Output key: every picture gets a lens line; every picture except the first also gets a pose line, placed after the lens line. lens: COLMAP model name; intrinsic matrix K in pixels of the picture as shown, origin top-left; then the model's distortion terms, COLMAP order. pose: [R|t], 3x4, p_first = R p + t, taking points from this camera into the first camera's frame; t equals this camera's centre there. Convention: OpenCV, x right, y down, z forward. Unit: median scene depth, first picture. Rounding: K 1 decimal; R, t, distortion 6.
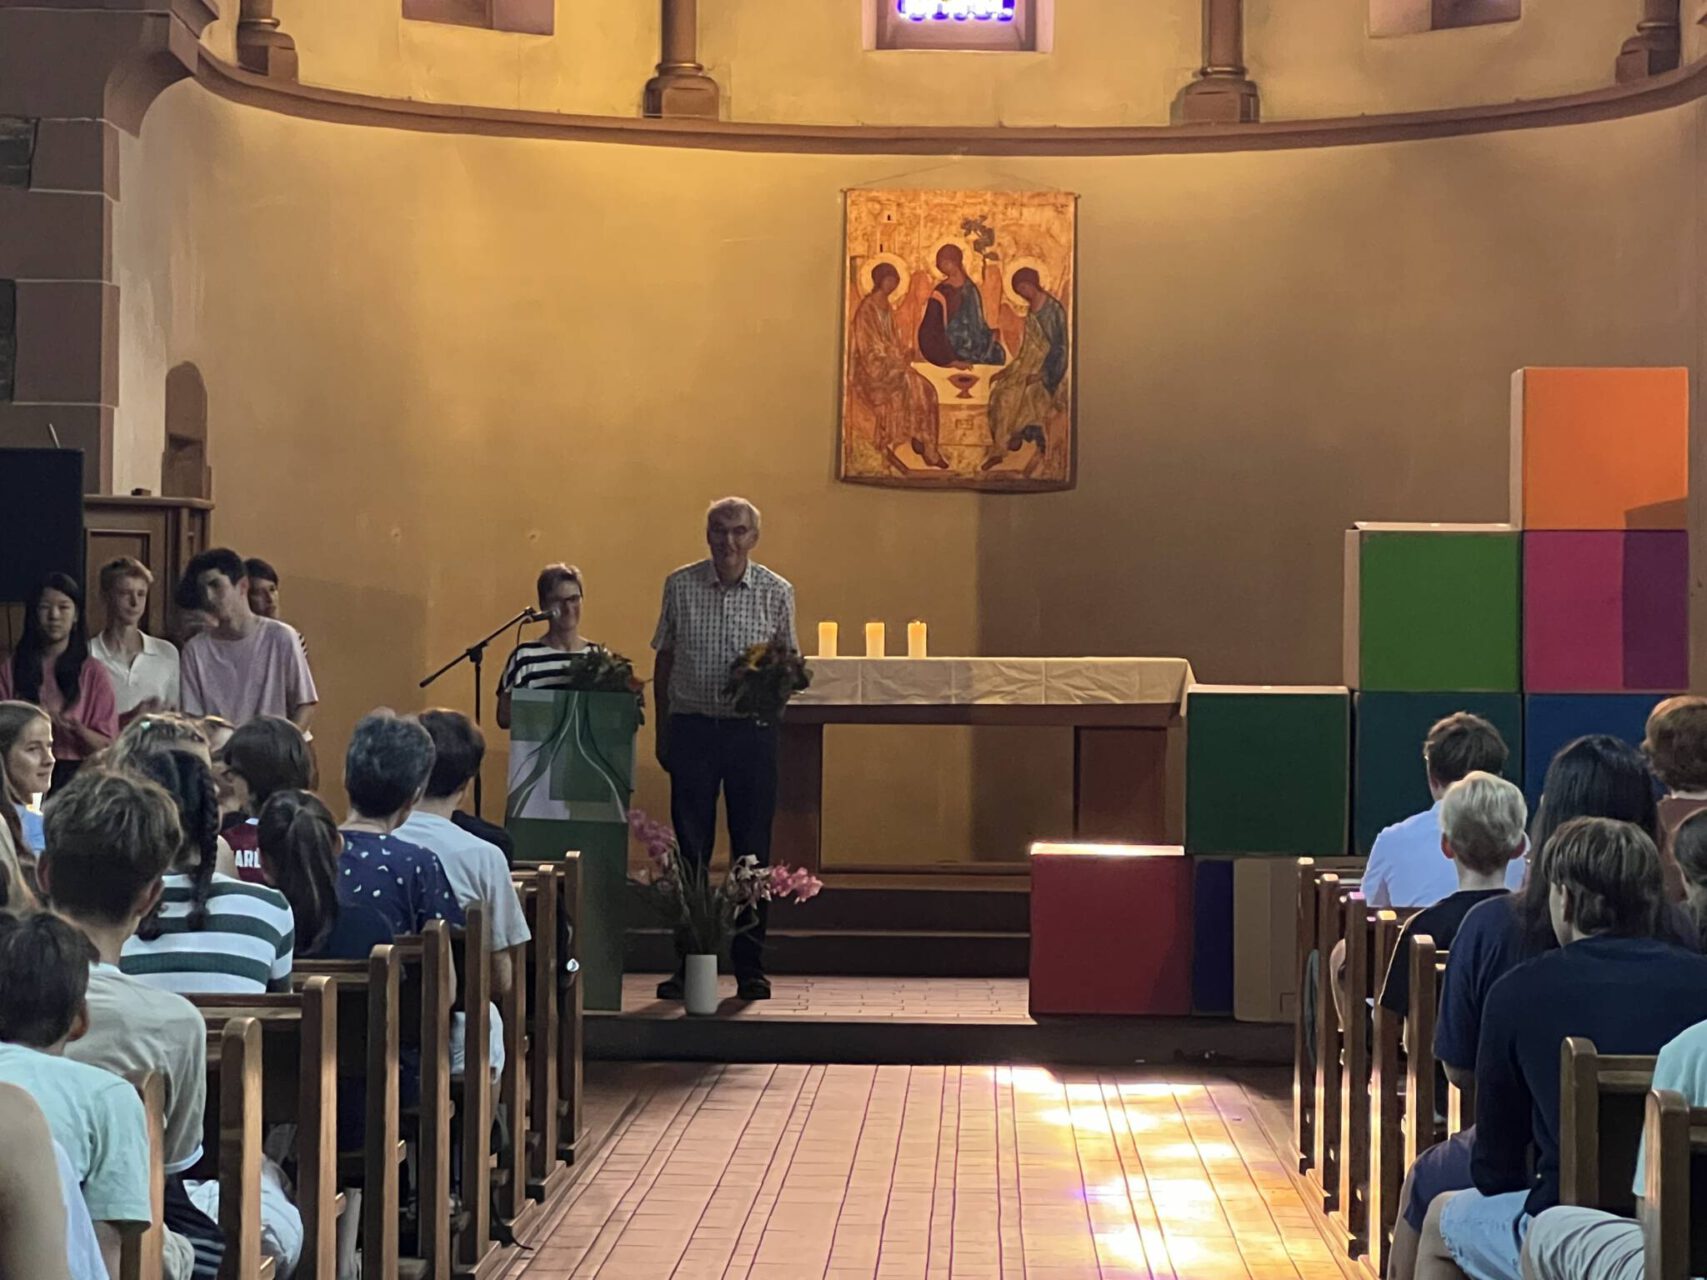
lens RADIAL K [[5384.7, 0, 853.5], [0, 5384.7, 640.0], [0, 0, 1]] dist [-0.490091, 13.744603]
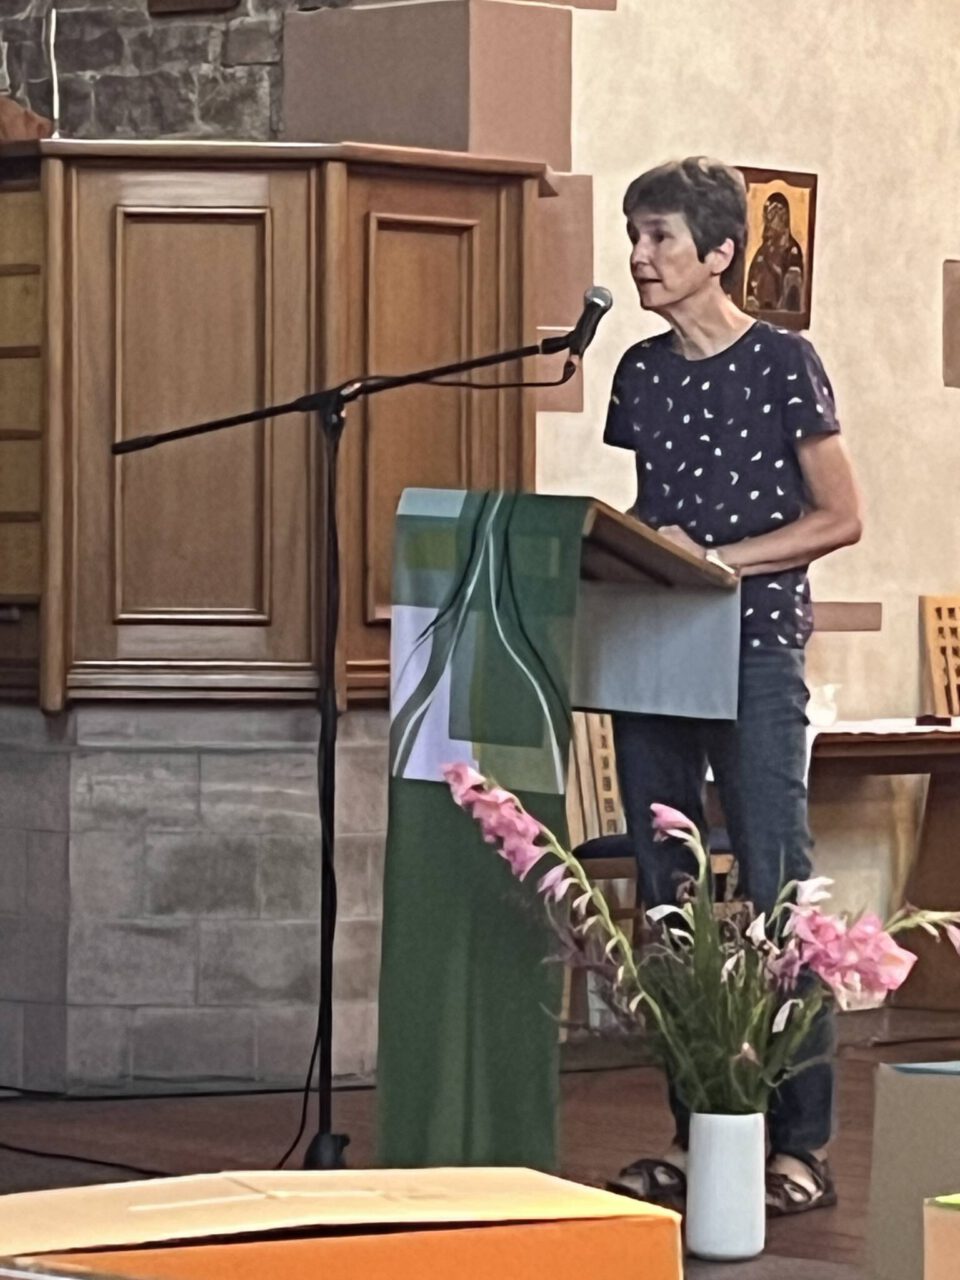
lens RADIAL K [[4986.9, 0, 480.0], [0, 4986.9, 640.0], [0, 0, 1]] dist [0.269018, -2.210335]
pose [[0.737816, 0.002336, -0.674998, 0.154484], [0.004239, 0.999958, 0.008093, 0.012827], [0.674989, -0.008832, 0.737775, 0.487425]]
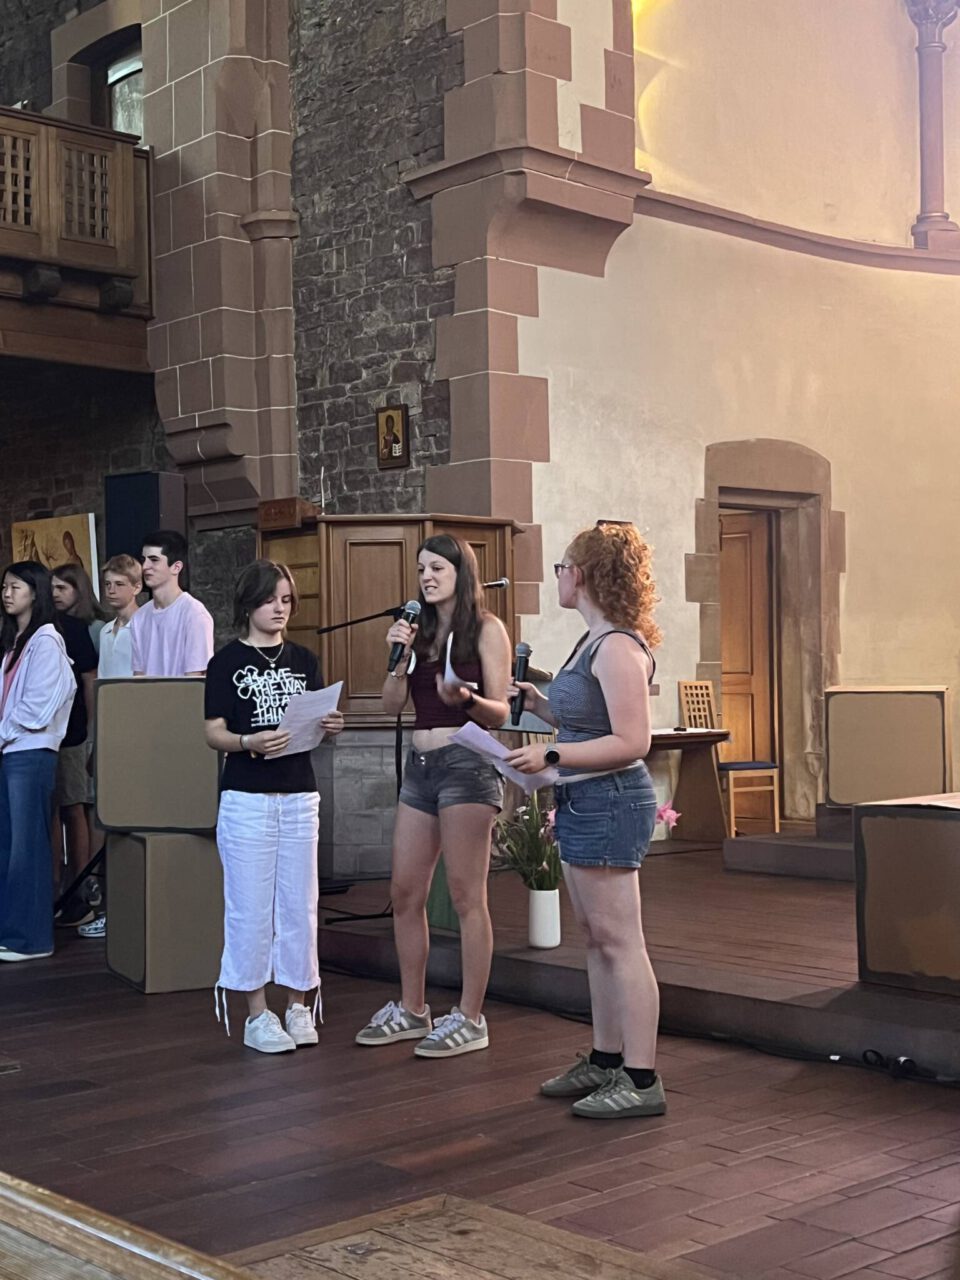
lens RADIAL K [[1765.1, 0, 480.0], [0, 1765.1, 640.0], [0, 0, 1]] dist [0.220541, -0.744018]
pose [[0.682977, -0.034813, -0.729609, 0.153607], [0.023180, 0.999393, -0.025987, 0.012674], [0.730072, 0.000836, 0.683370, 0.524441]]
